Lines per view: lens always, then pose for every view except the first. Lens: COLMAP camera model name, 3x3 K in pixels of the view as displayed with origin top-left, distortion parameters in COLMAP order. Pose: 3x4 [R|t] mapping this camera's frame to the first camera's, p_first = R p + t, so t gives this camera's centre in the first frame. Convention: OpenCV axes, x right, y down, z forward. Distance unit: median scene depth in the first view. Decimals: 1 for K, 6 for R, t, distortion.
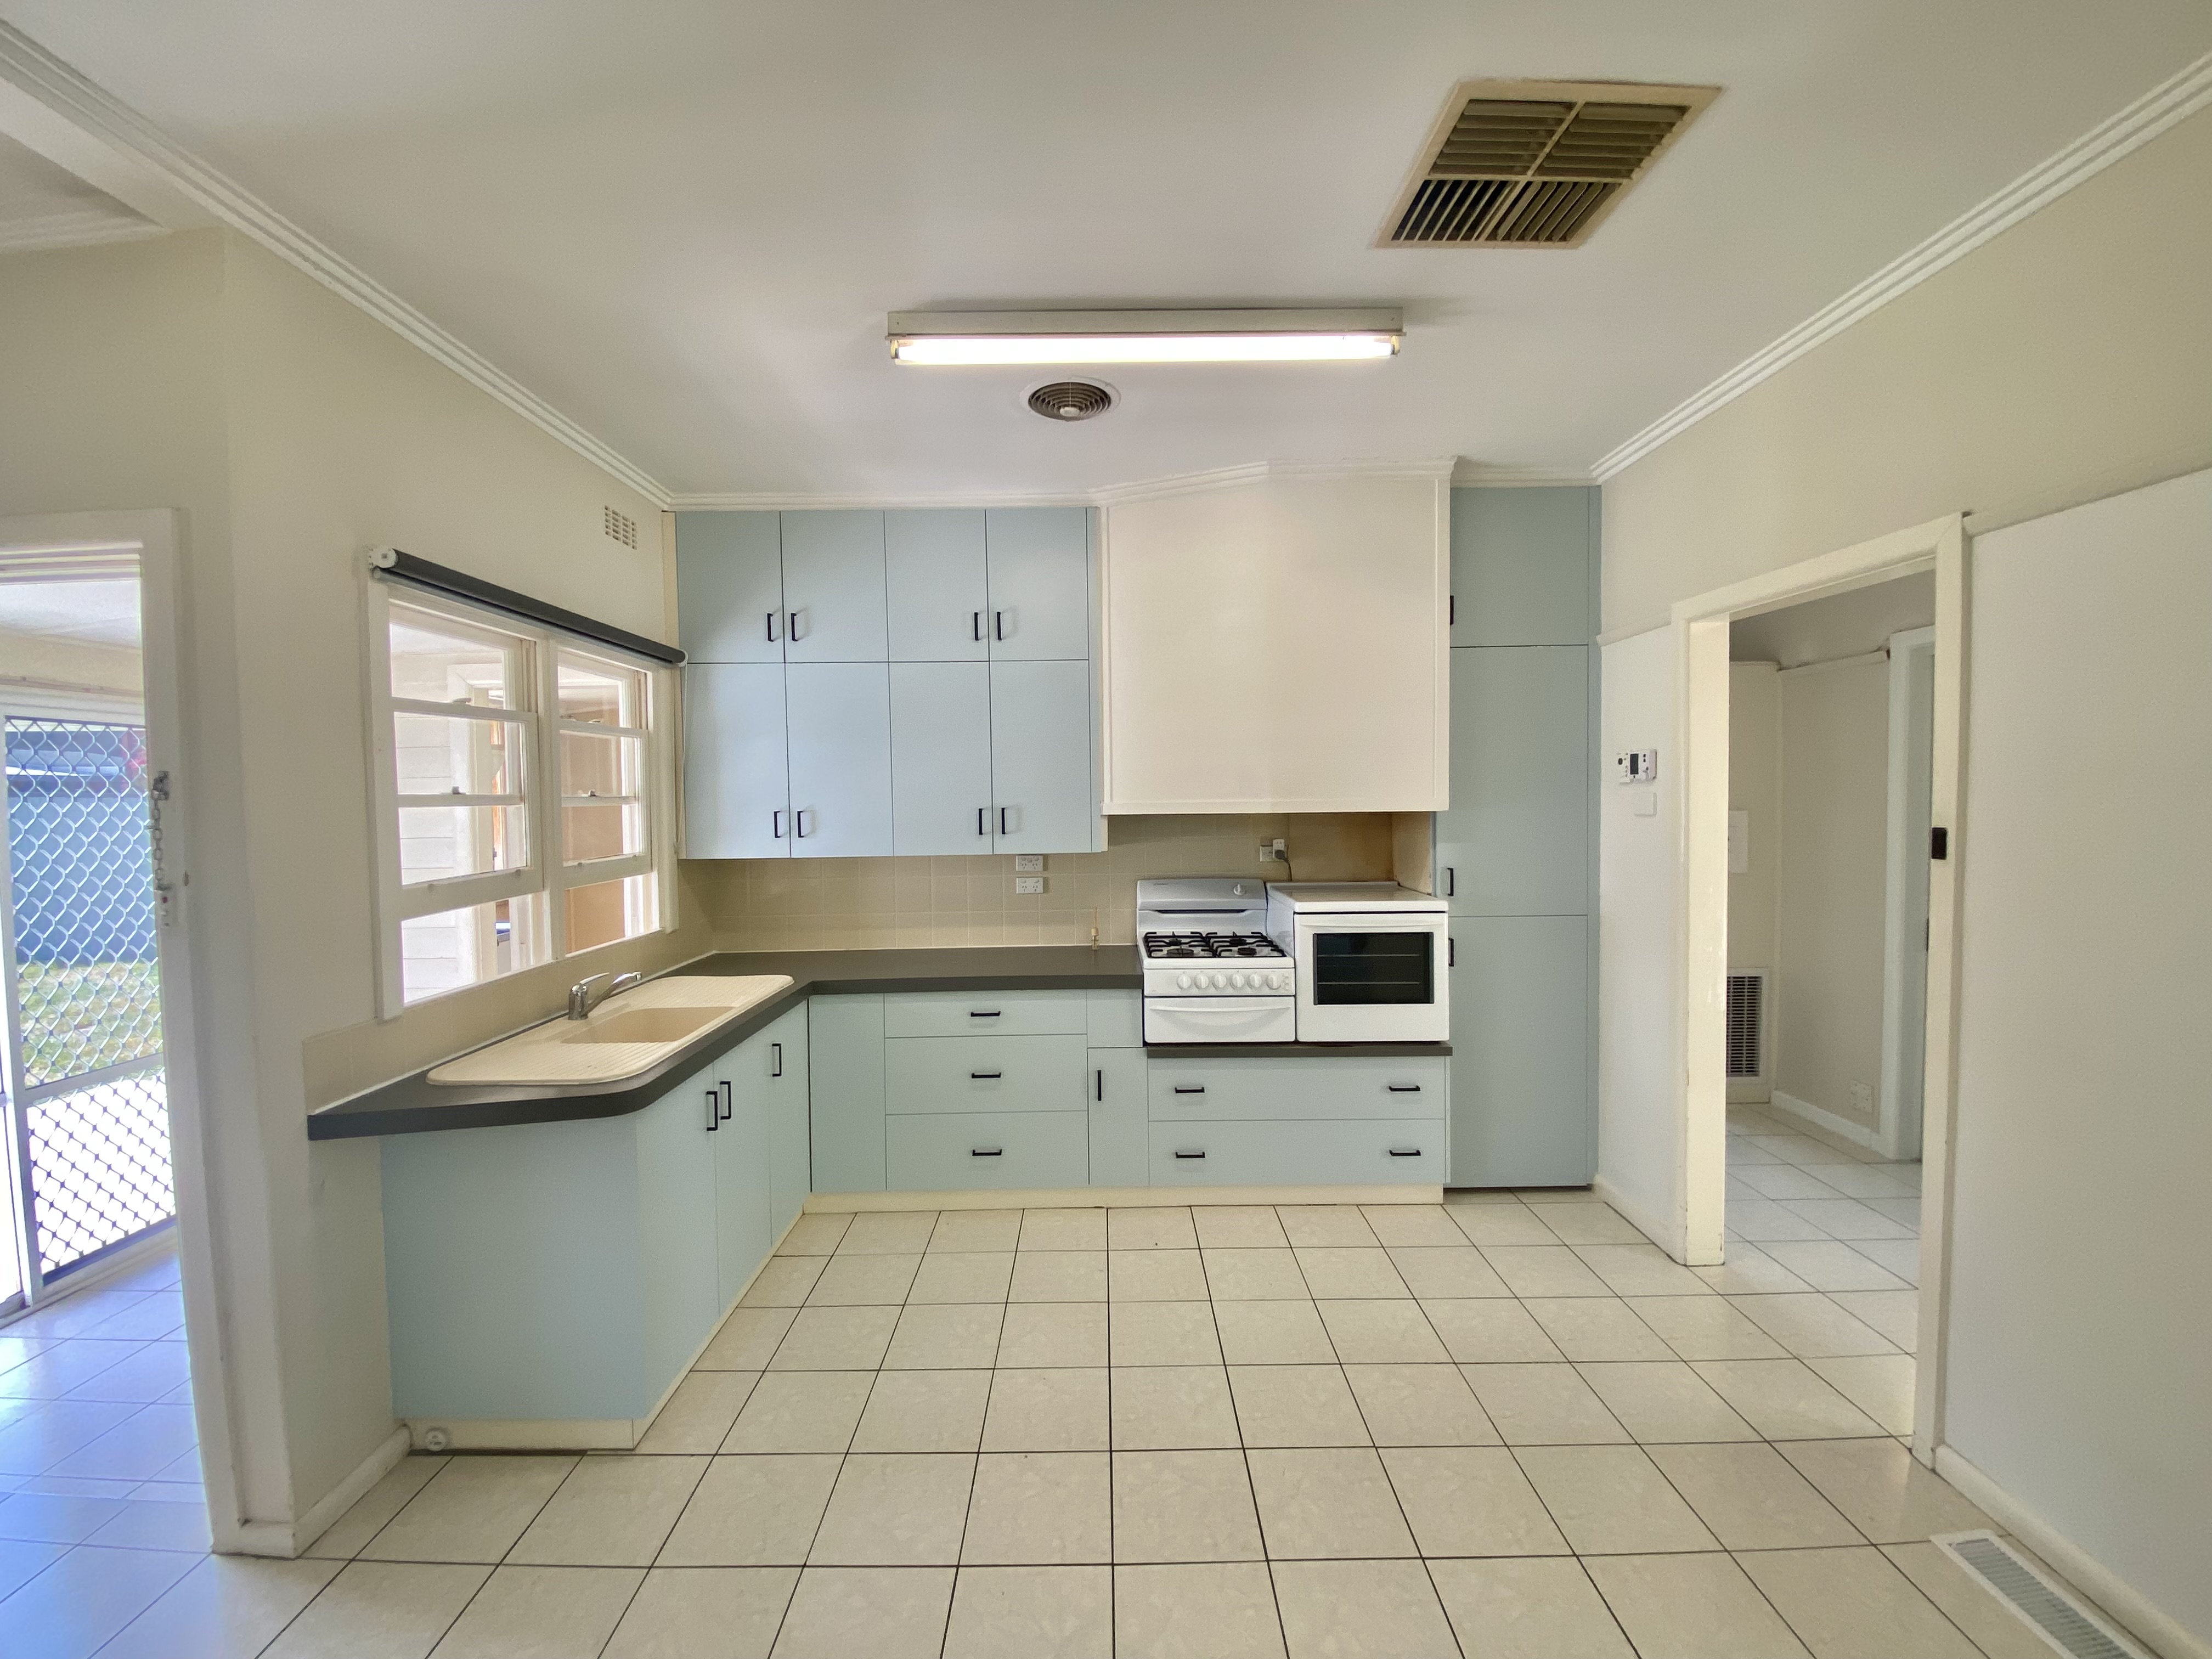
lens RADIAL K [[903.6, 0, 1097.6], [0, 903.6, 827.9], [0, 0, 1]] dist [0.008850, -0.005192]
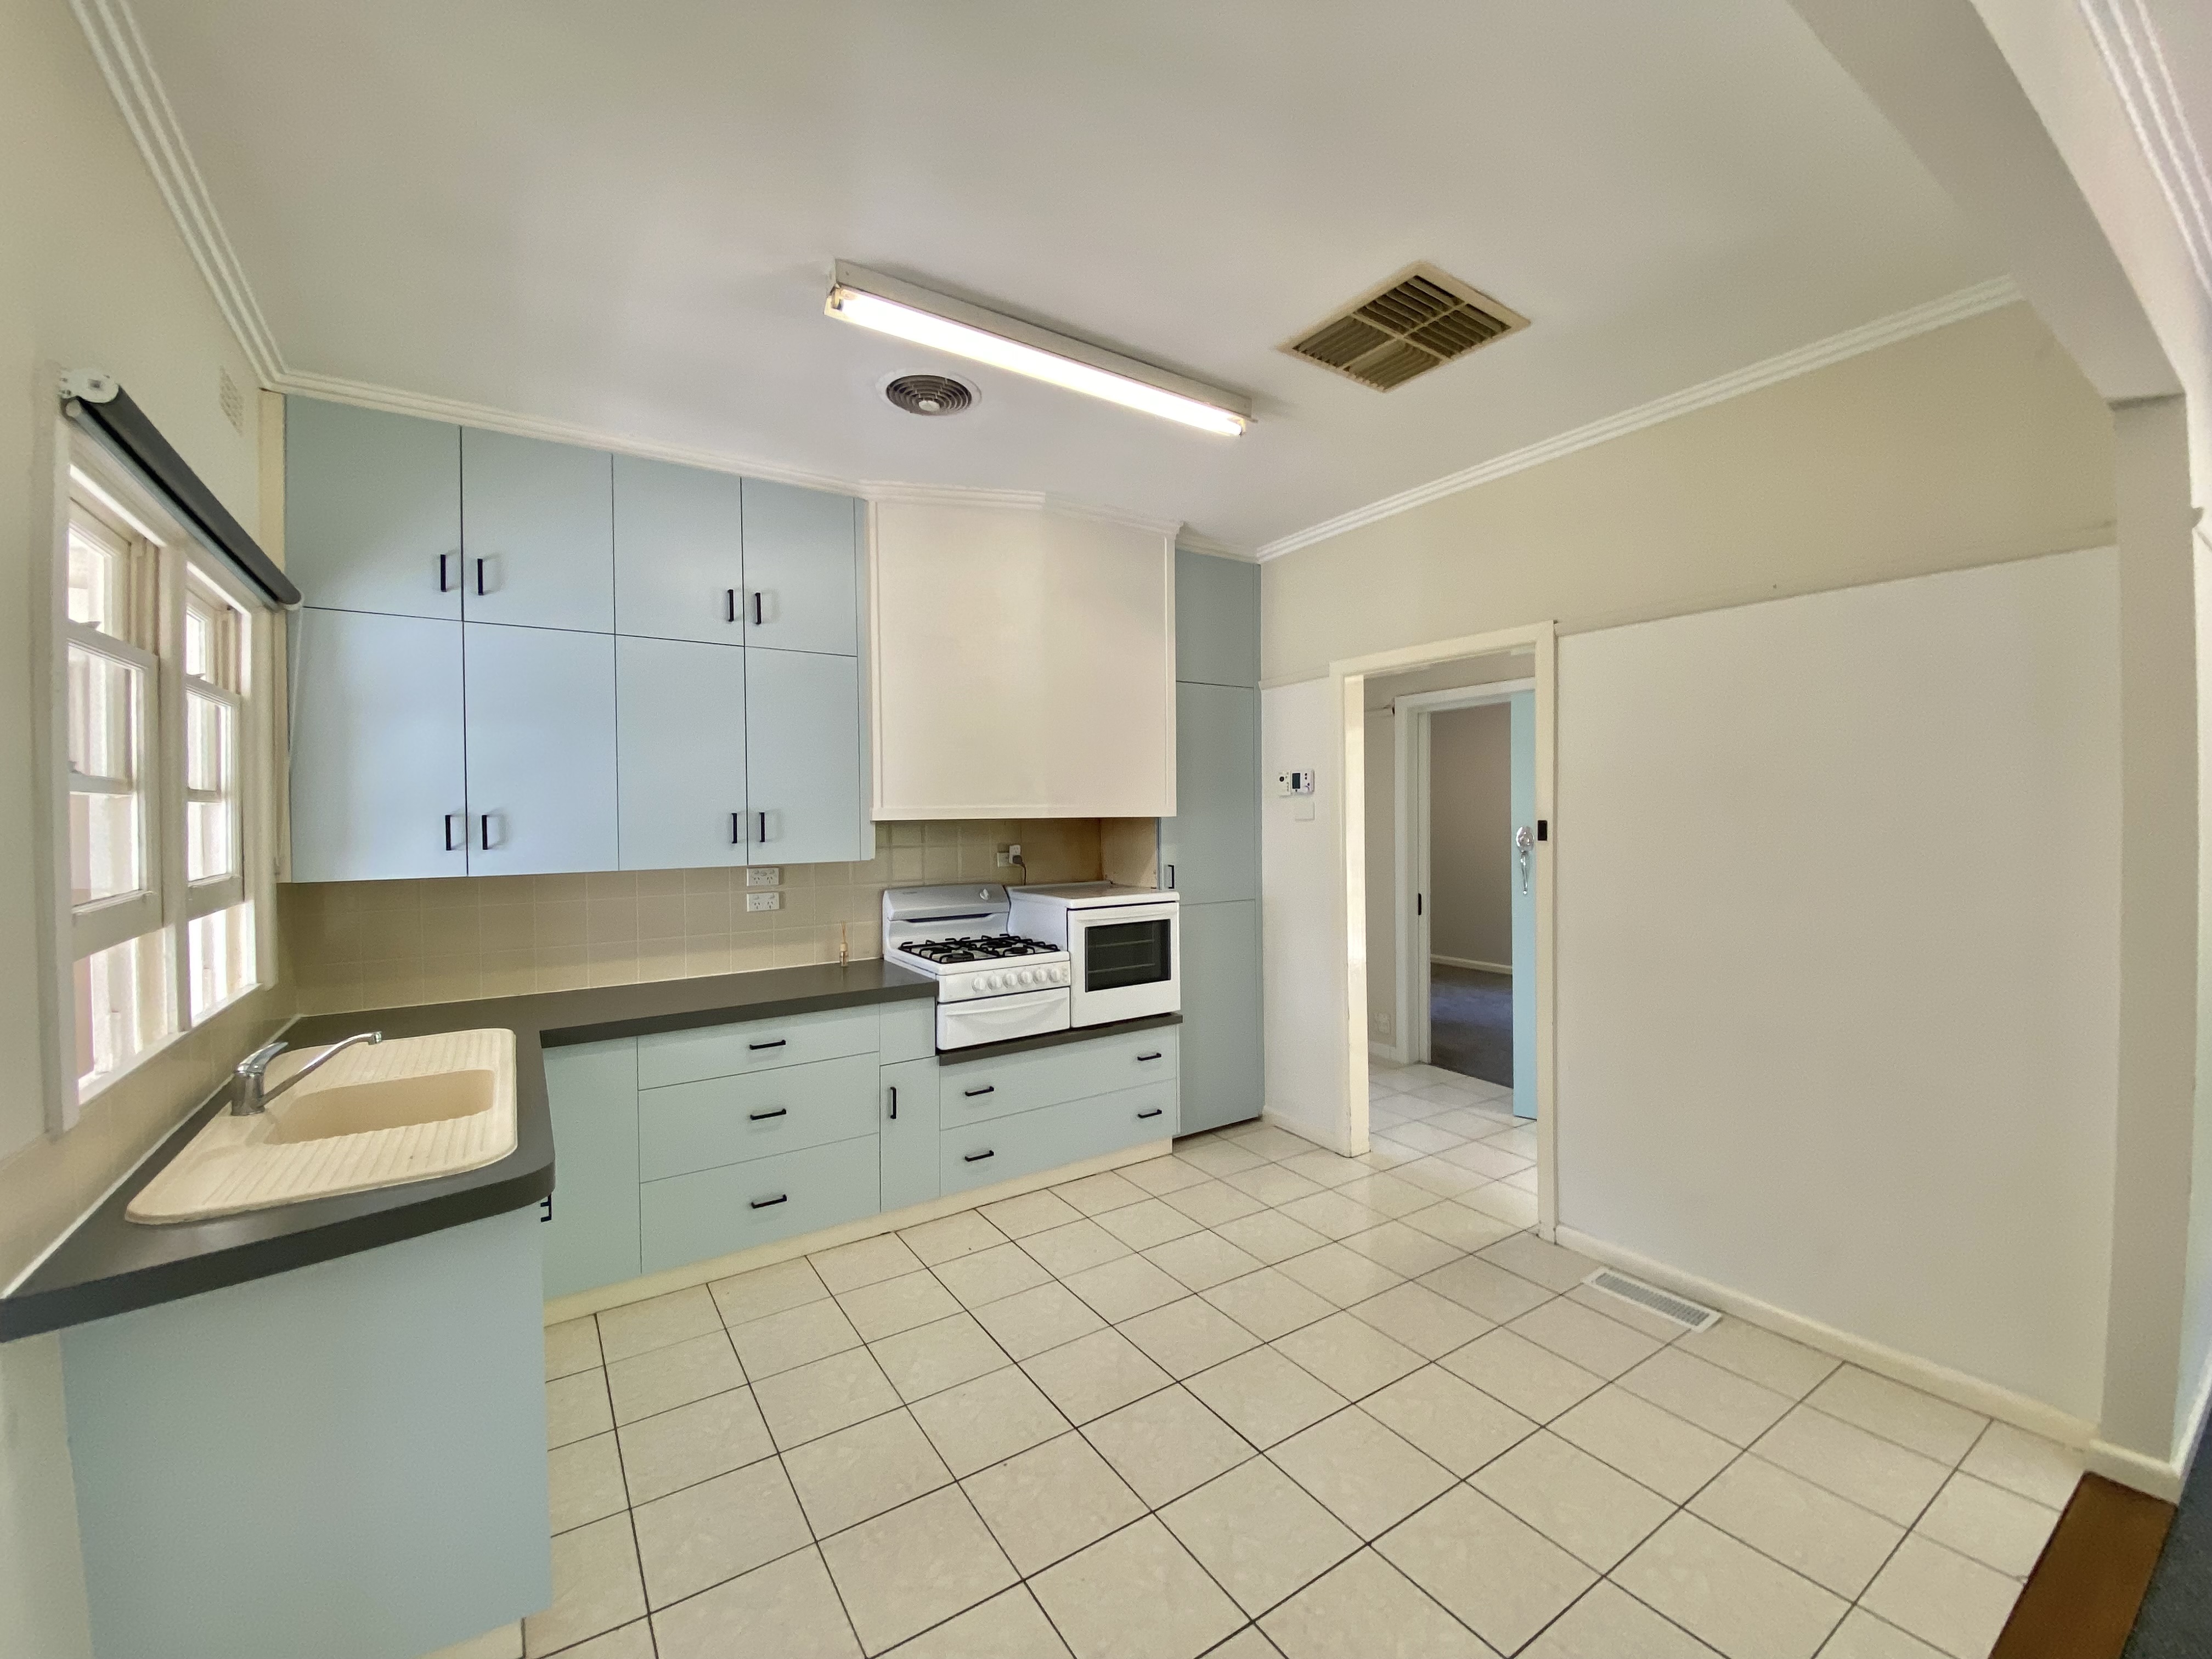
lens RADIAL K [[903.6, 0, 1097.8], [0, 903.6, 828.4], [0, 0, 1]] dist [0.008850, -0.005192]
pose [[0.834712, -0.002791, 0.550680, -0.345651], [0.018695, 0.999554, -0.023272, 0.022104], [-0.550370, 0.029720, 0.834392, 0.072866]]
